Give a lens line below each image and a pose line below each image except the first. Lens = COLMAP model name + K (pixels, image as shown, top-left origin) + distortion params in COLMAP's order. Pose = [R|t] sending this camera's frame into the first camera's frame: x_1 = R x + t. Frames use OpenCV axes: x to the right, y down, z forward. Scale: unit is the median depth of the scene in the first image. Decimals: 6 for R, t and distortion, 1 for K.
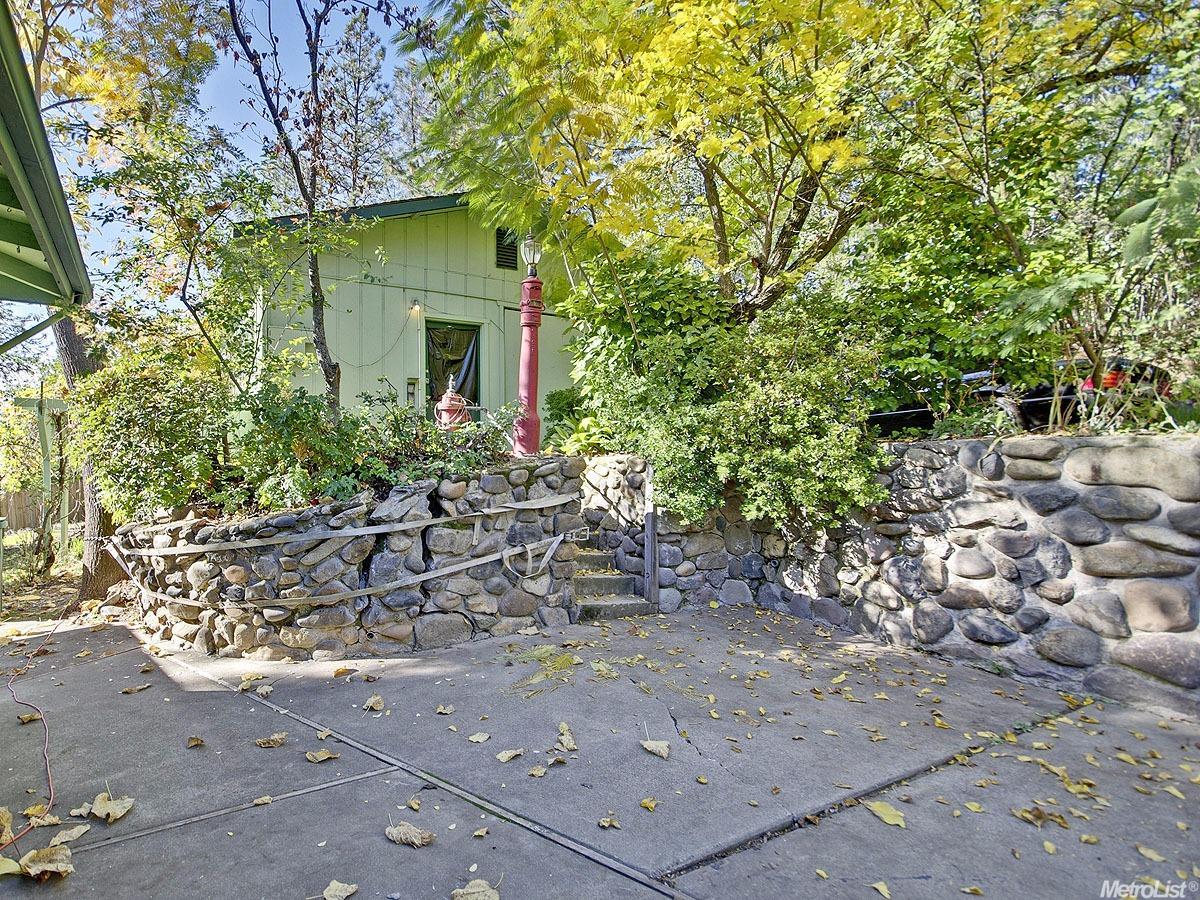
lens RADIAL K [[621.9, 0, 606.3], [0, 621.9, 447.5], [0, 0, 1]] dist [-0.057745, 0.039841]
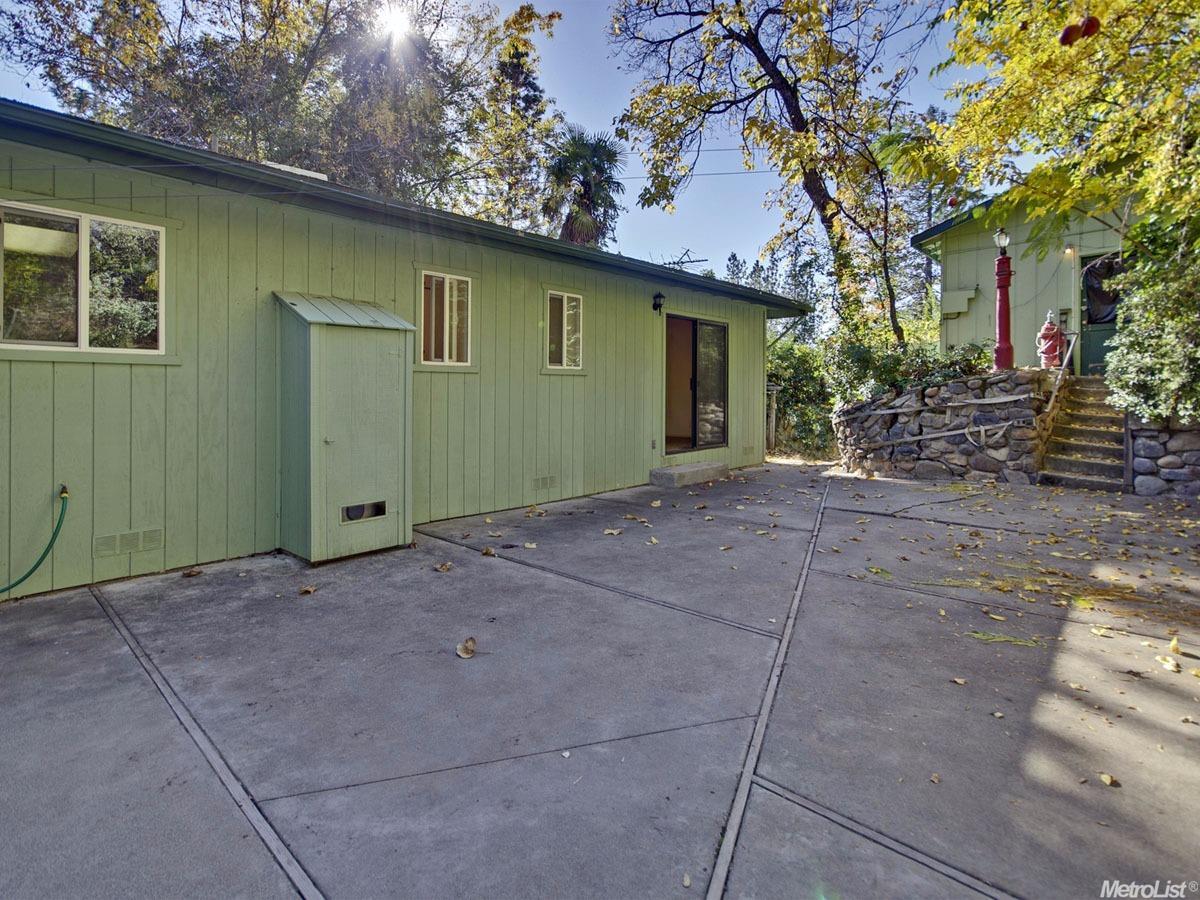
lens RADIAL K [[621.9, 0, 606.3], [0, 621.9, 447.5], [0, 0, 1]] dist [-0.057745, 0.039841]
pose [[0.288970, 0.070729, -0.954722, 1.153417], [0.041316, 0.995417, 0.086249, 0.035489], [0.956446, -0.064369, 0.284723, -0.411859]]
